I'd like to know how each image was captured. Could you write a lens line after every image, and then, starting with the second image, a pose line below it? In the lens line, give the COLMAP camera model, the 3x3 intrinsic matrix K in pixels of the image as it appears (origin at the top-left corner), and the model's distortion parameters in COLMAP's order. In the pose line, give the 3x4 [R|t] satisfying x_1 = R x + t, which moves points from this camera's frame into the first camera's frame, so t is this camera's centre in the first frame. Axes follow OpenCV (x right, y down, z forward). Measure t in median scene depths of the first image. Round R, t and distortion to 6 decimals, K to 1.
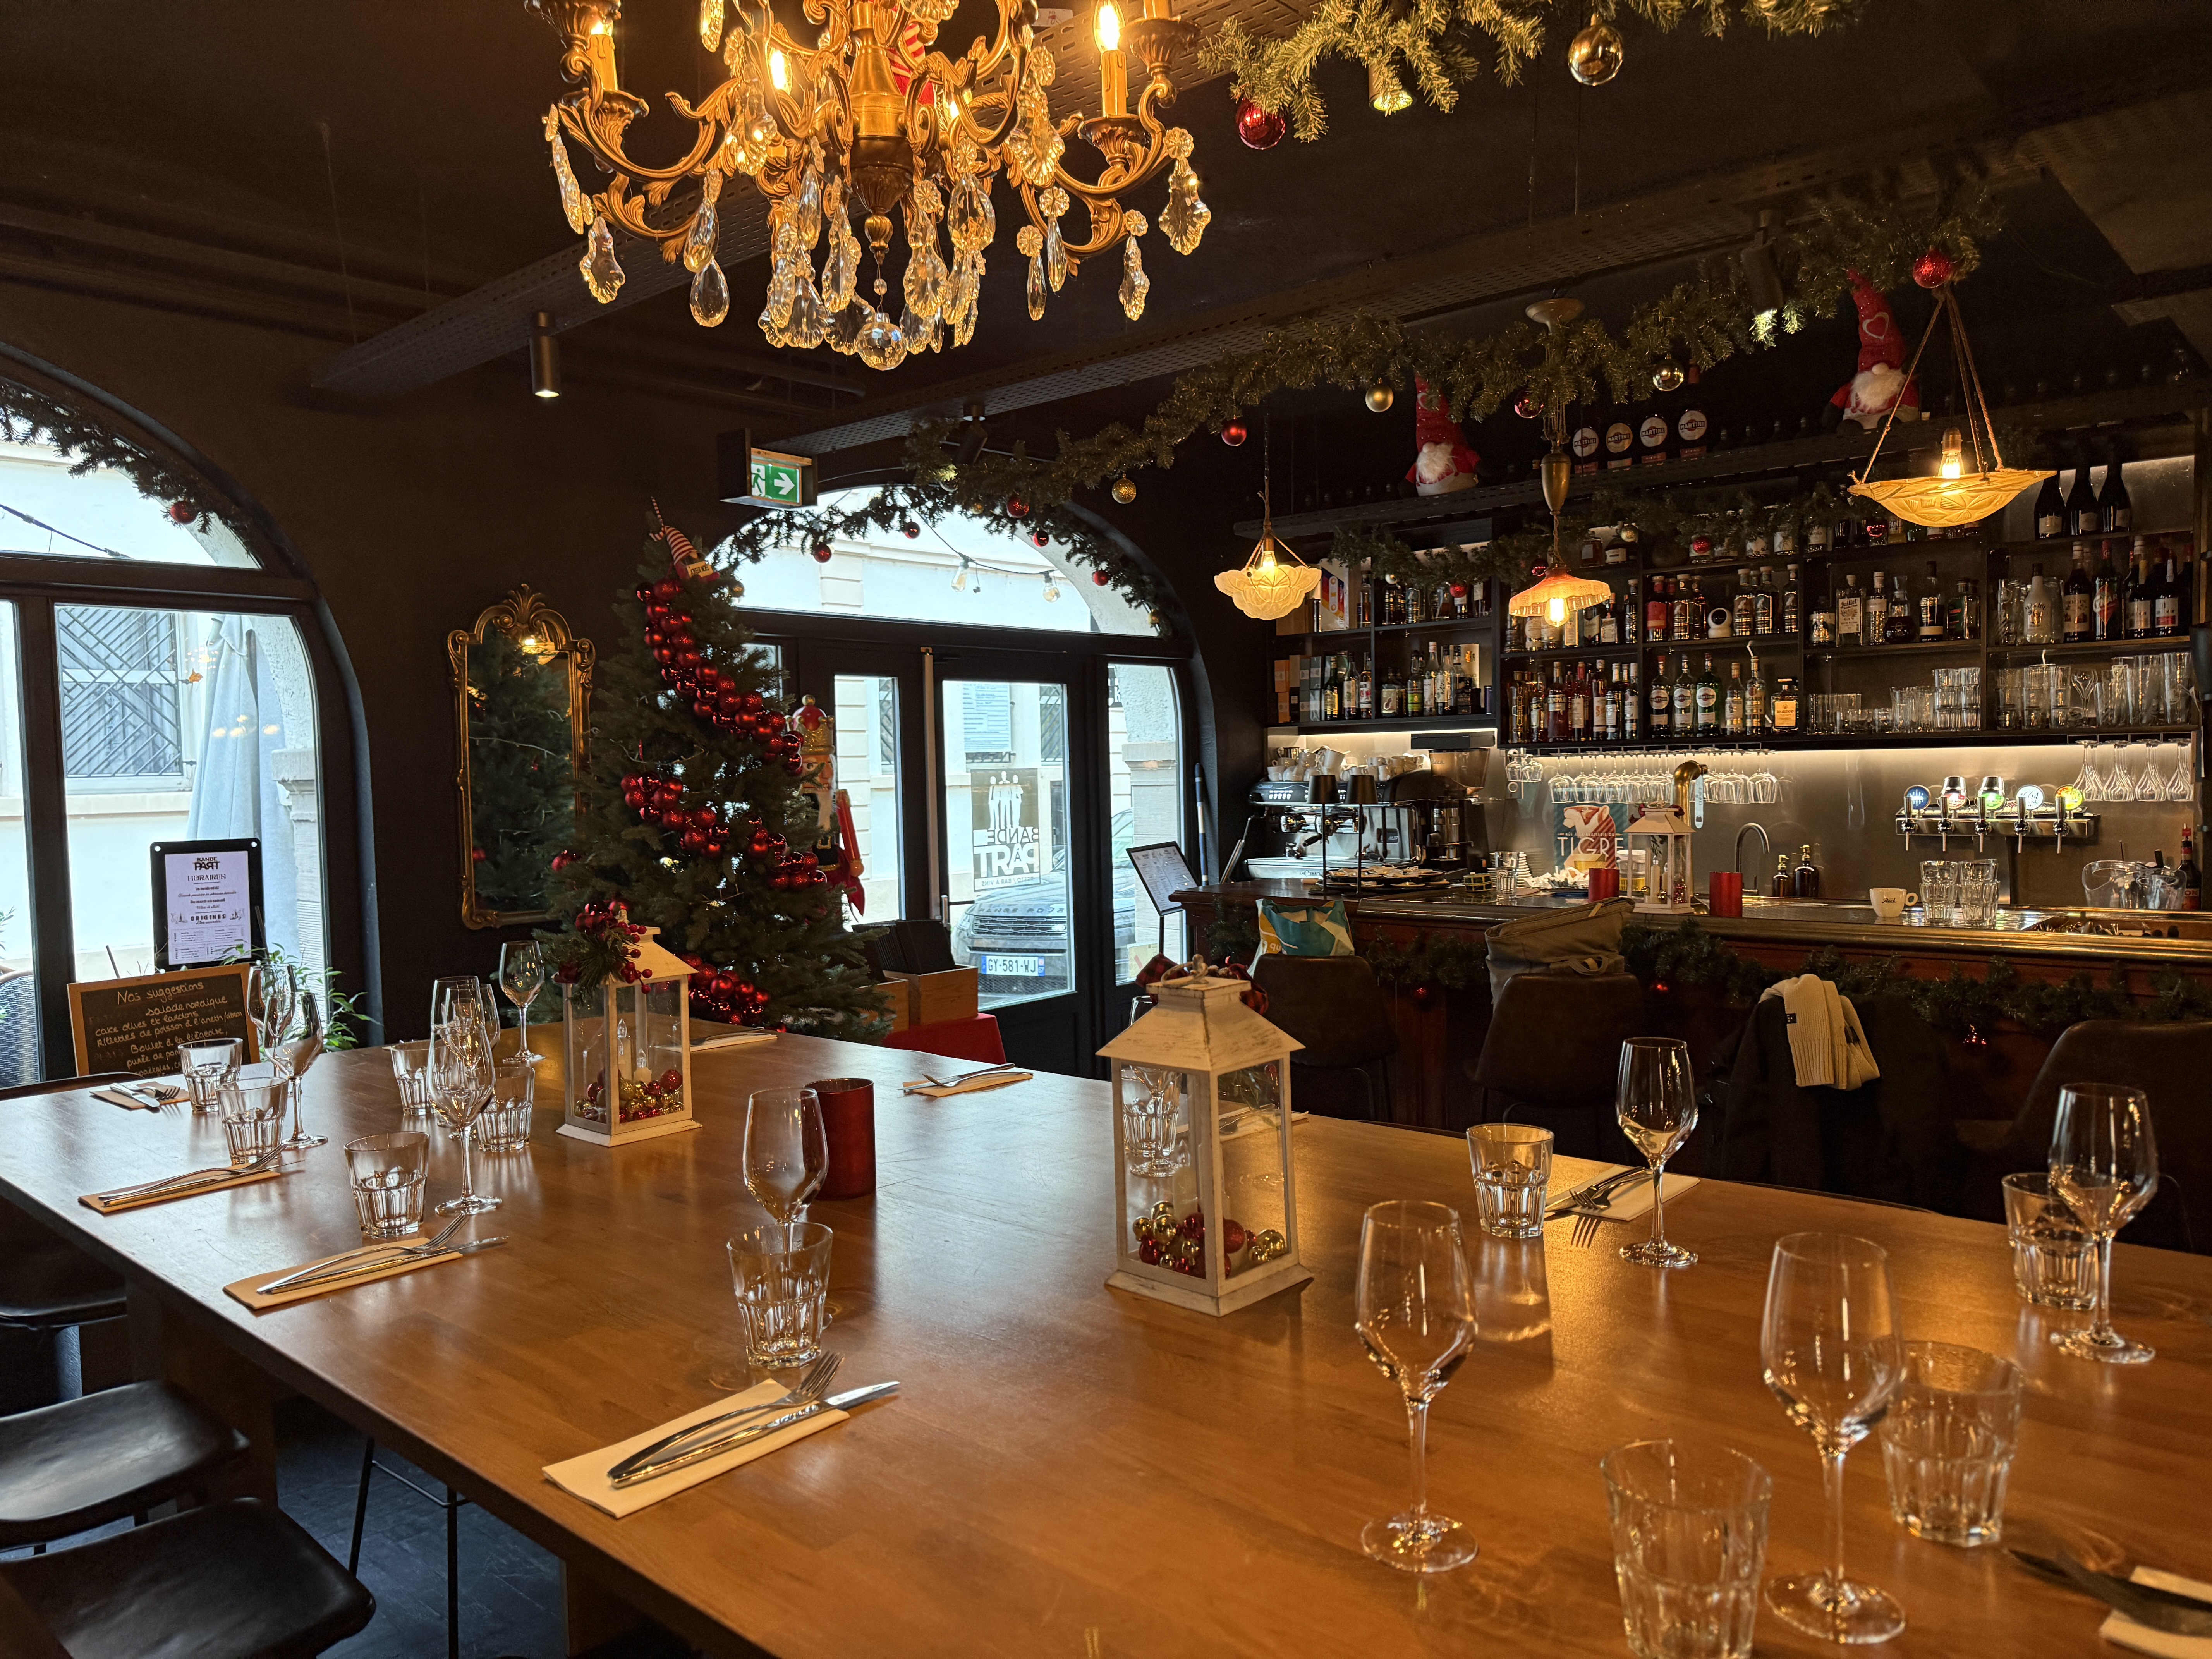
lens RADIAL K [[1584.1, 0, 1114.7], [0, 1584.1, 836.2], [0, 0, 1]] dist [0.077504, -0.096762]
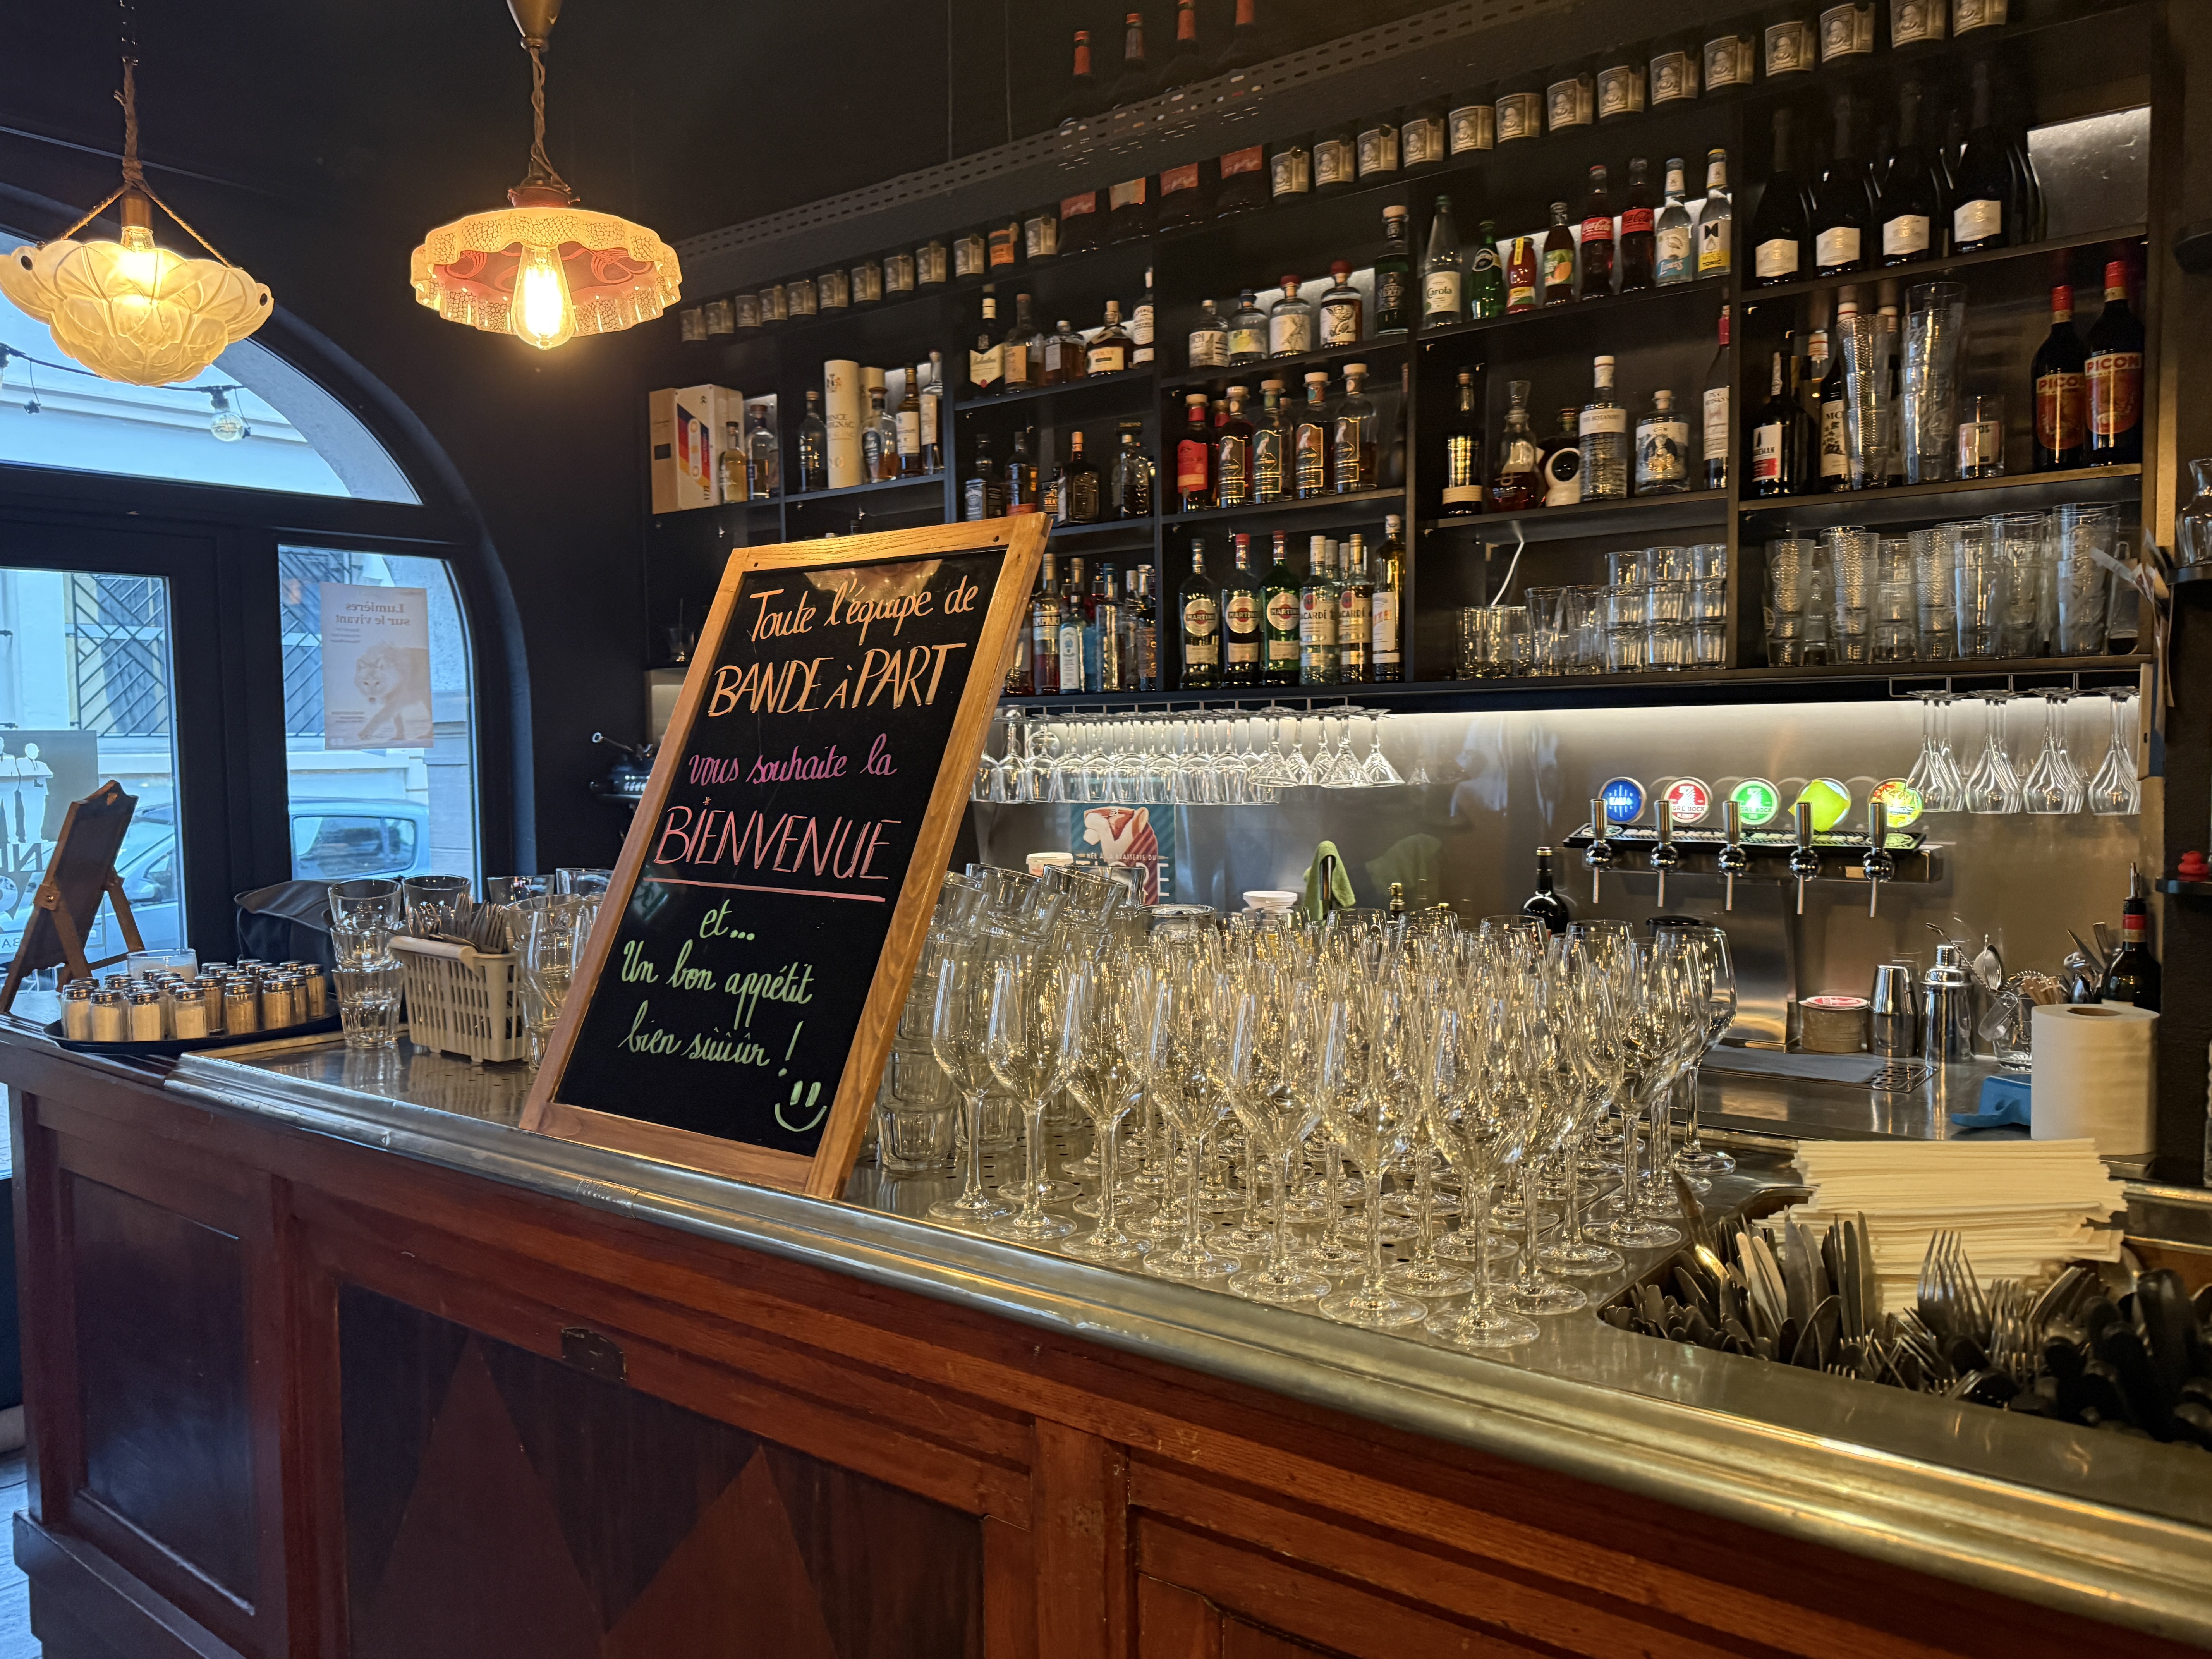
lens RADIAL K [[1617.8, 0, 1106.4], [0, 1617.8, 831.5], [0, 0, 1]] dist [0.044111, -0.089280]
pose [[0.996796, 0.003631, 0.079906, 0.290140], [-0.004332, 0.999954, 0.008597, -0.018031], [-0.079872, -0.008916, 0.996765, 0.484282]]
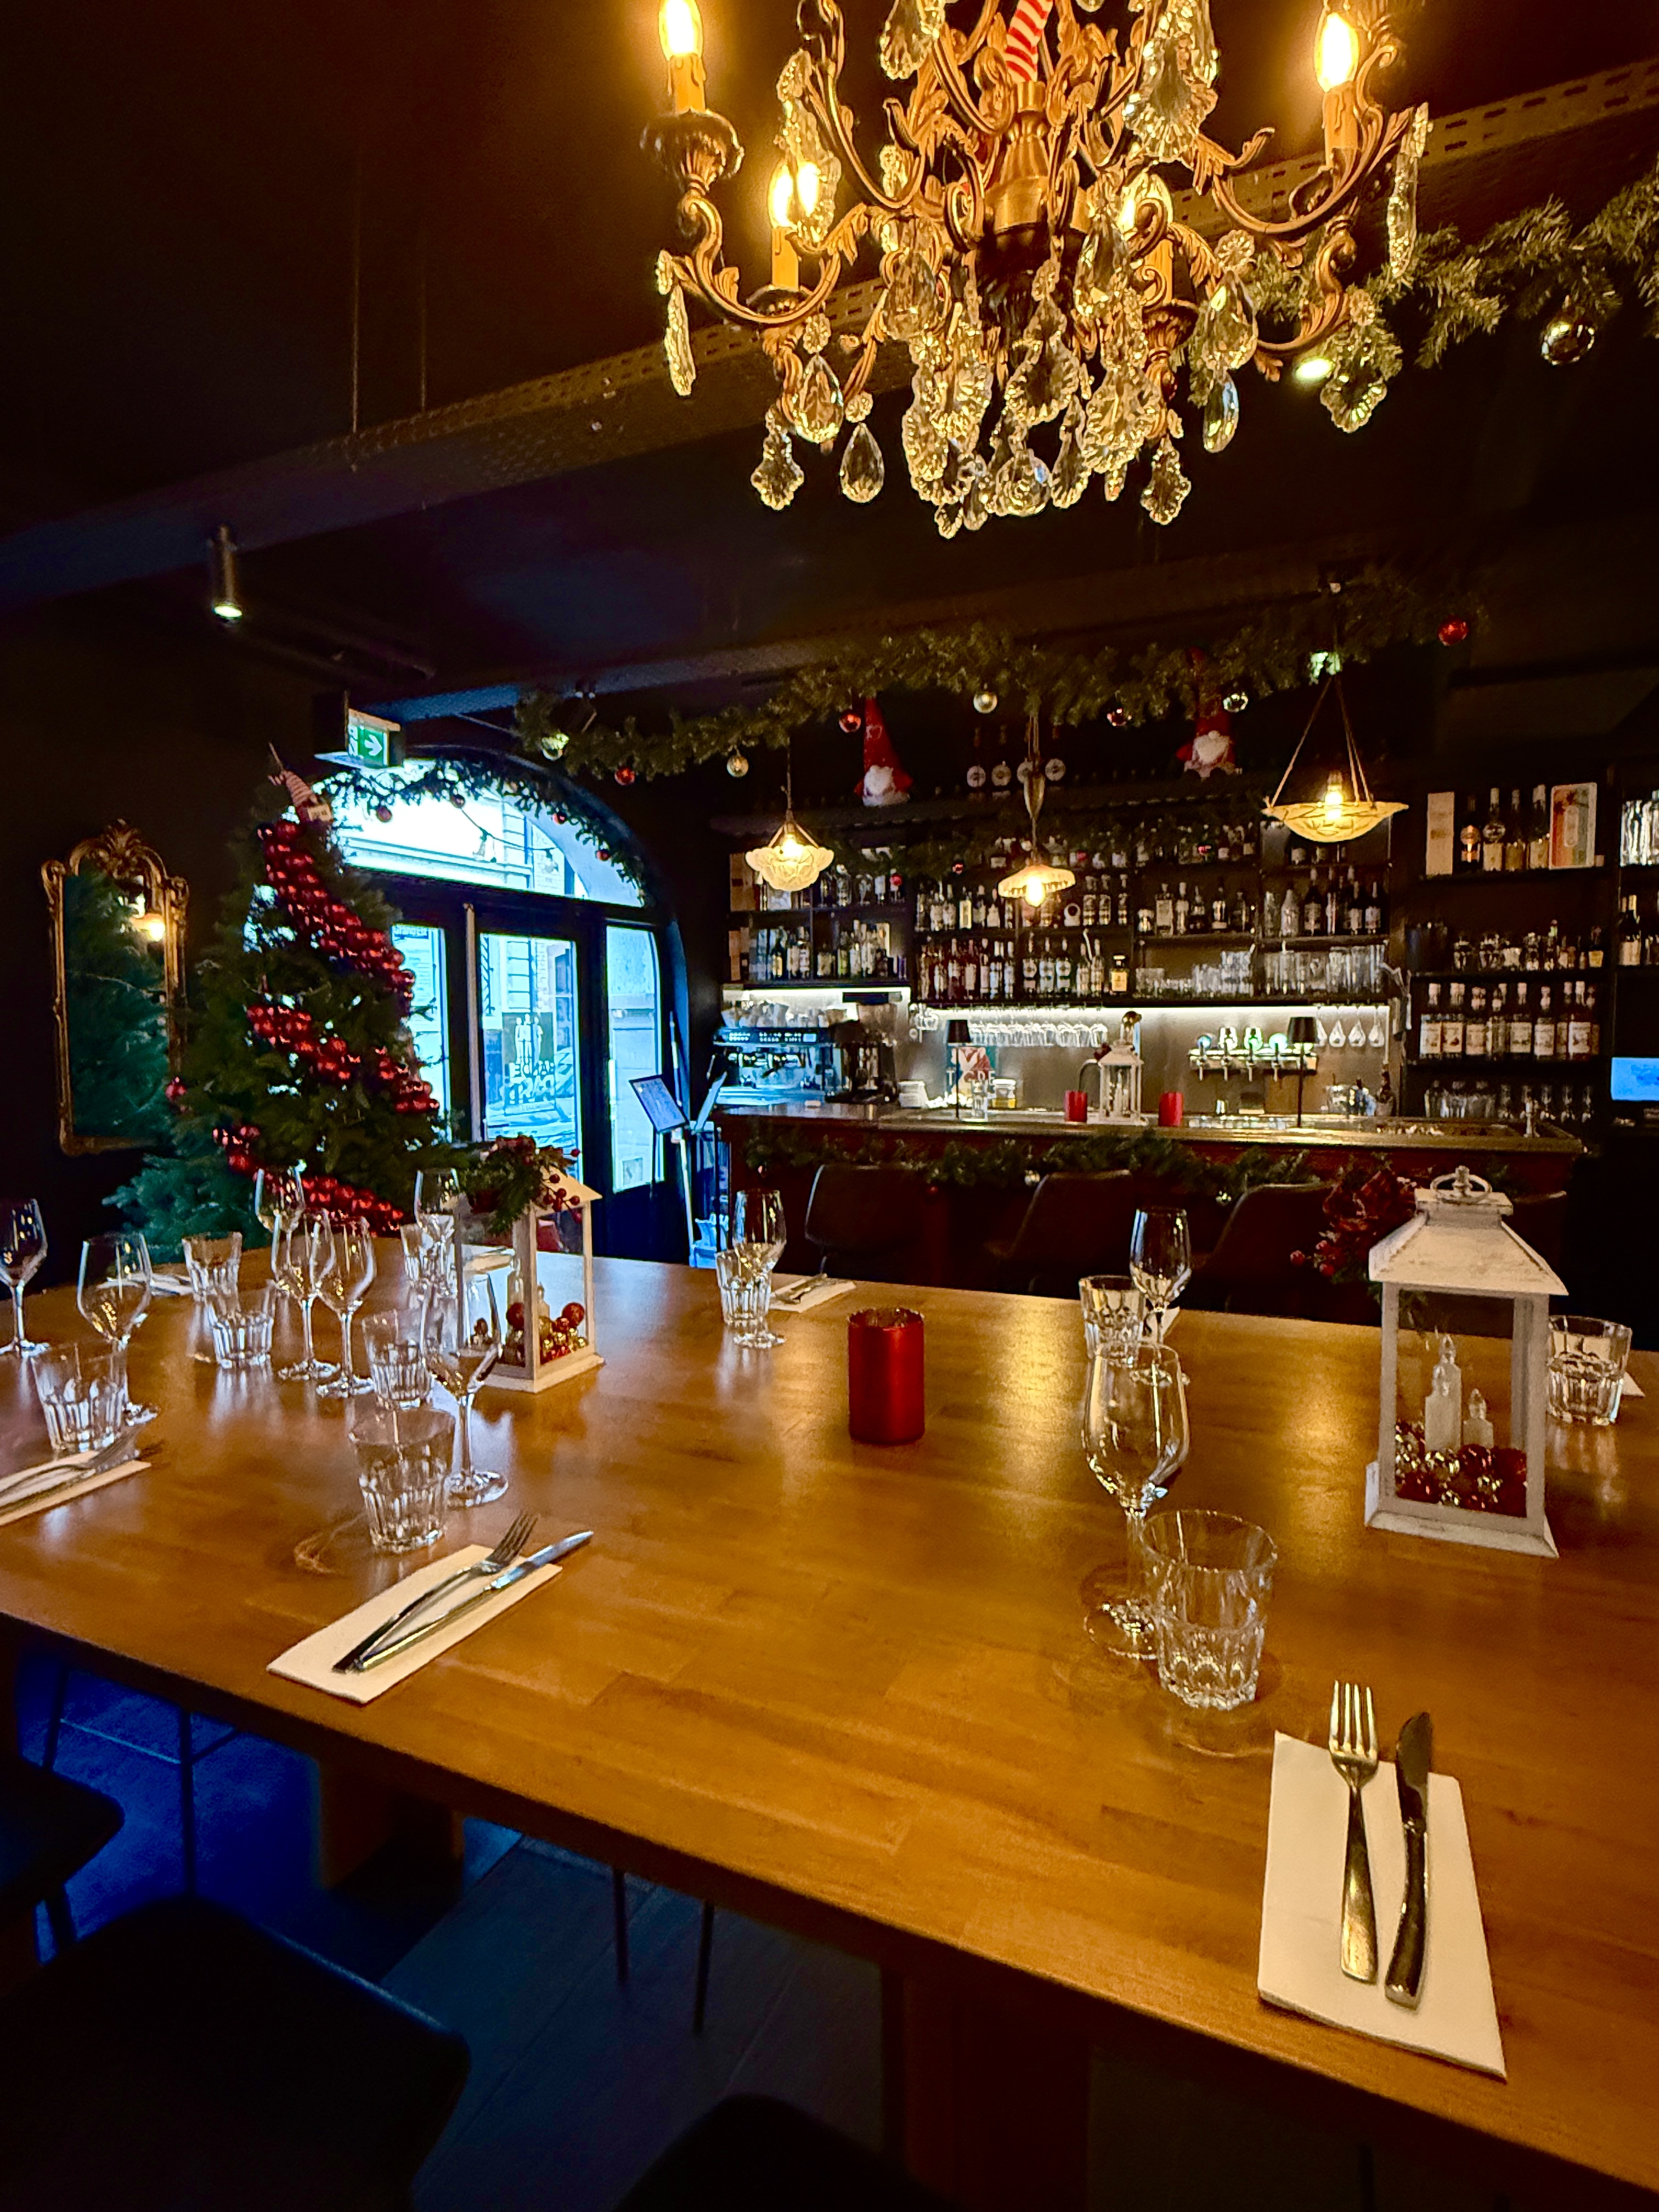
lens RADIAL K [[1154.4, 0, 840.3], [0, 1154.4, 1102.5], [0, 0, 1]] dist [-0.004878, -0.001497]
pose [[0.950971, -0.007419, 0.309190, -0.129571], [0.000249, 0.999730, 0.023224, 0.005561], [-0.309279, -0.022009, 0.950717, 0.122164]]
